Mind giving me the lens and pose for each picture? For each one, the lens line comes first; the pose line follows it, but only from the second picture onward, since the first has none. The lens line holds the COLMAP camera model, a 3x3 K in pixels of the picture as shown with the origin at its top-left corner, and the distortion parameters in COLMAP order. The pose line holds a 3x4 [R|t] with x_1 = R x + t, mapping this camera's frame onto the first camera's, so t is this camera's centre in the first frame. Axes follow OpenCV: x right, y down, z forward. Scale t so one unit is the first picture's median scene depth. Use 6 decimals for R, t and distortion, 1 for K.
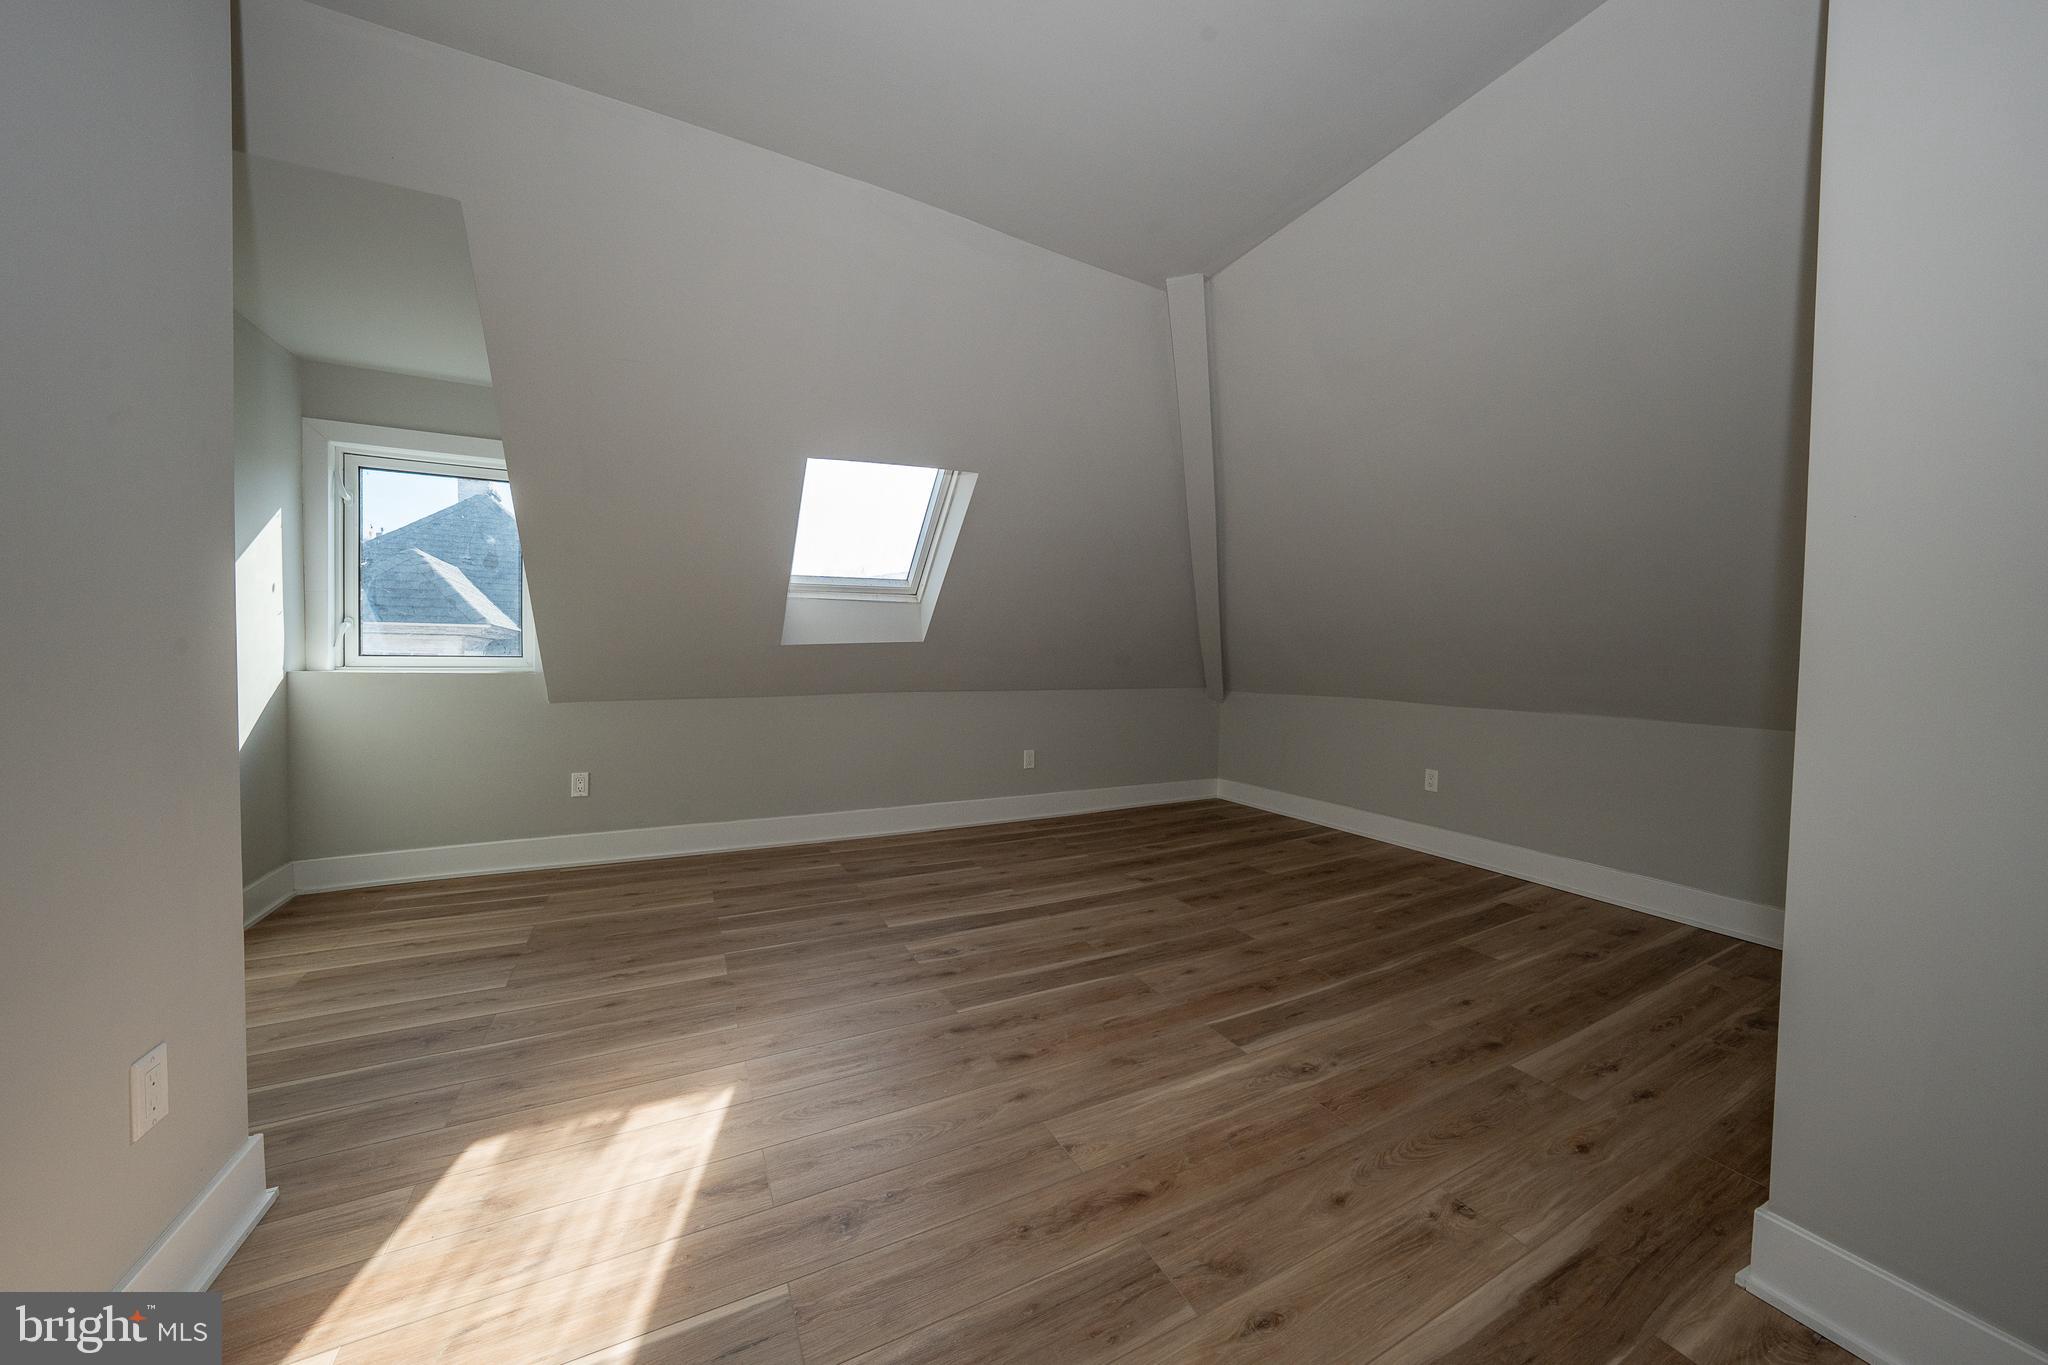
lens RADIAL K [[703.2, 0, 1024.4], [0, 703.2, 670.0], [0, 0, 1]] dist [-0.024952, 0.005048]
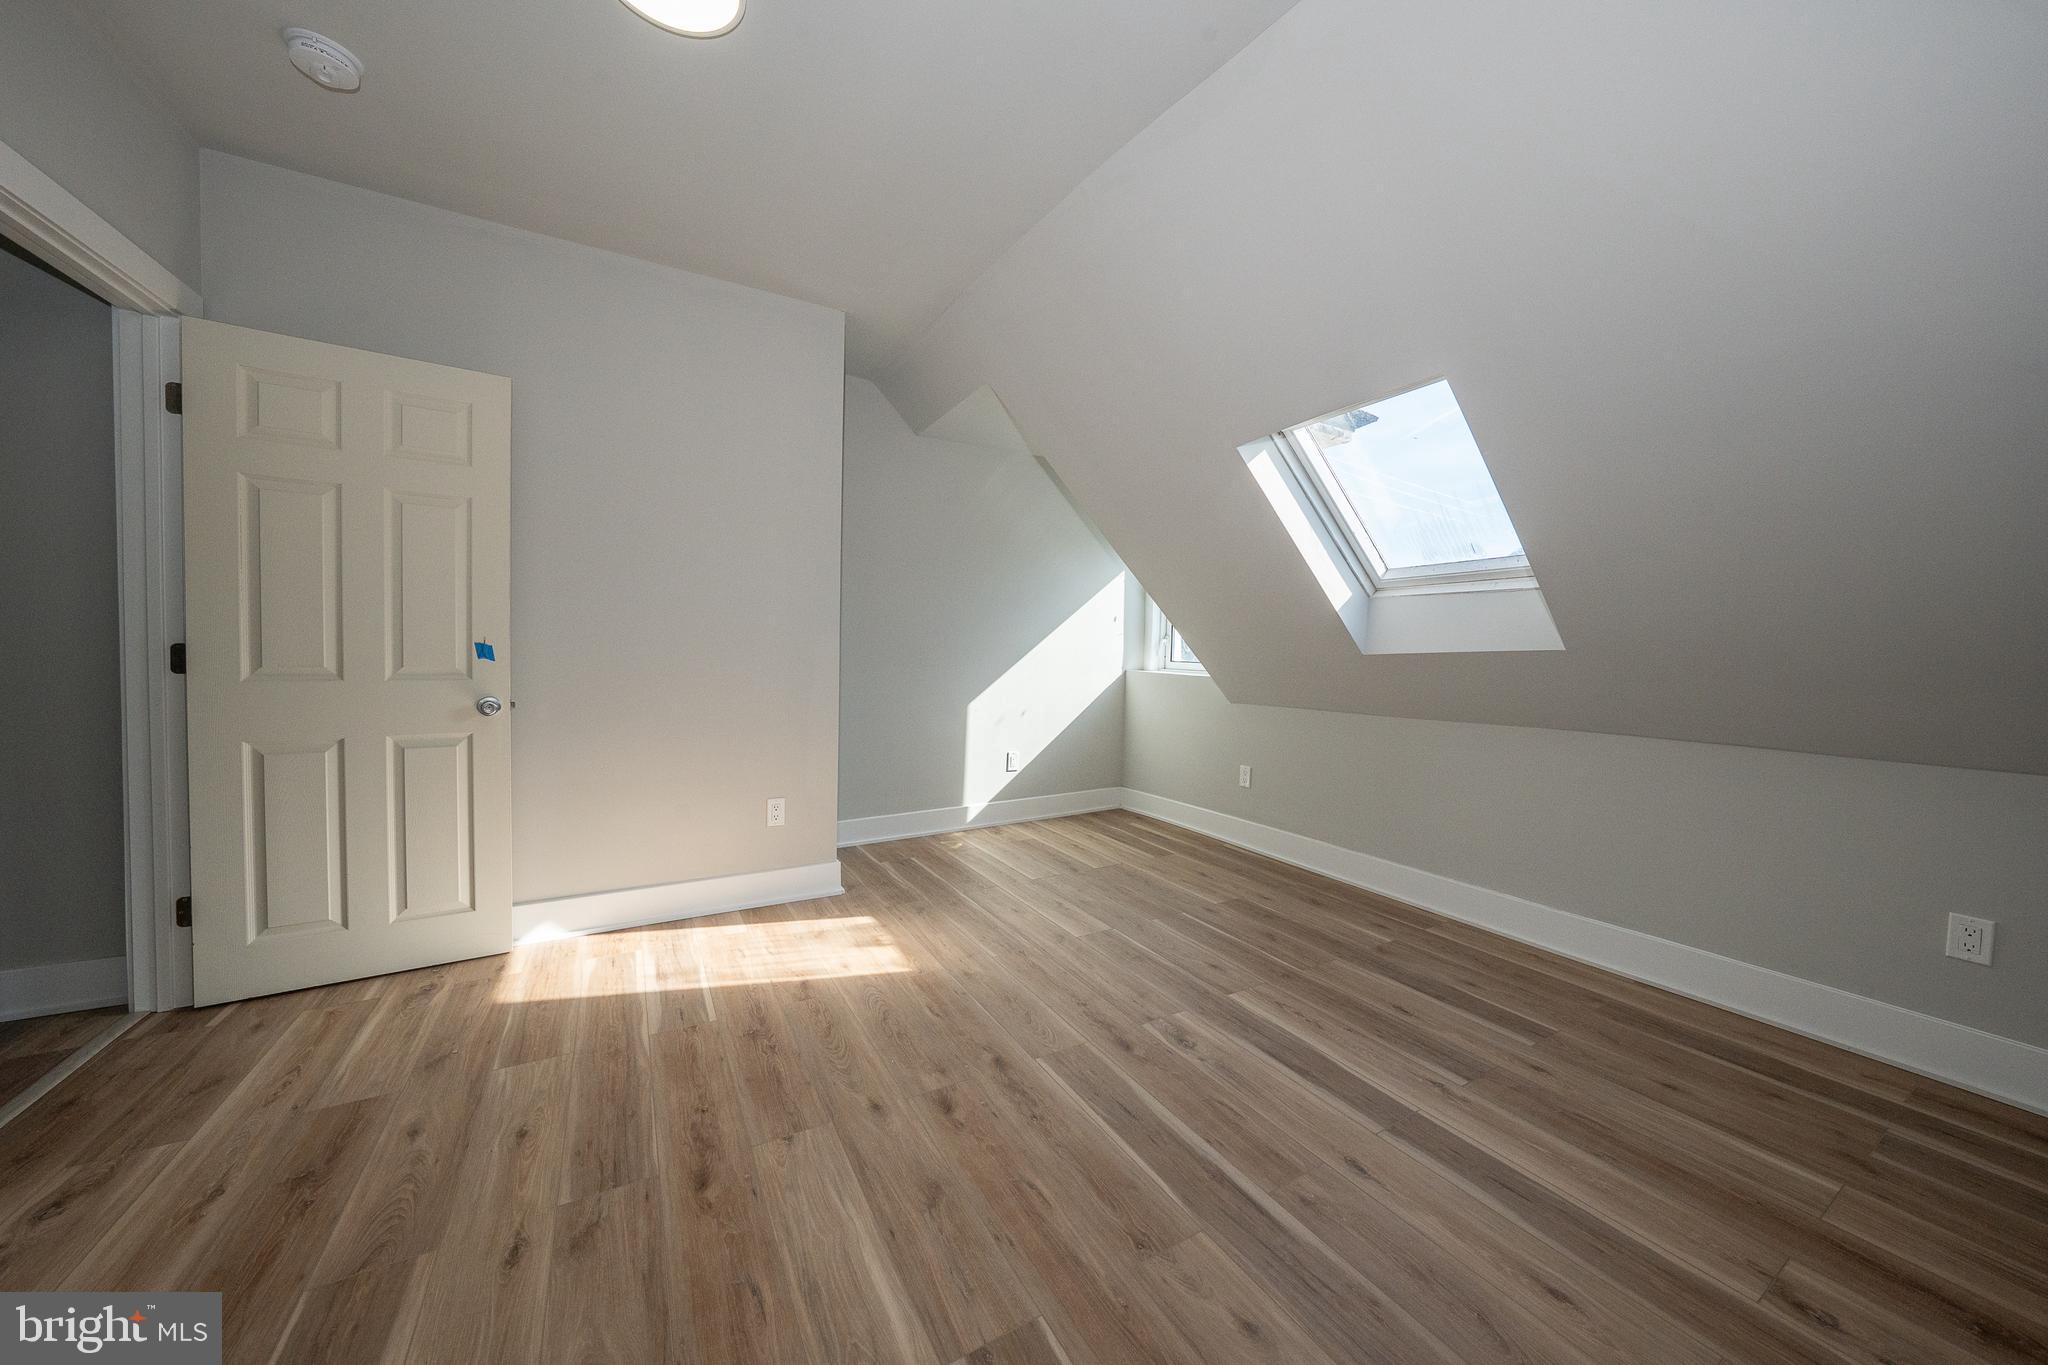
lens RADIAL K [[703.2, 0, 1024.4], [0, 703.2, 670.0], [0, 0, 1]] dist [-0.024952, 0.005048]
pose [[0.053802, 0.019837, -0.998355, 0.722792], [-0.044245, 0.998868, 0.017463, -0.020615], [0.997571, 0.043232, 0.054619, 0.840880]]
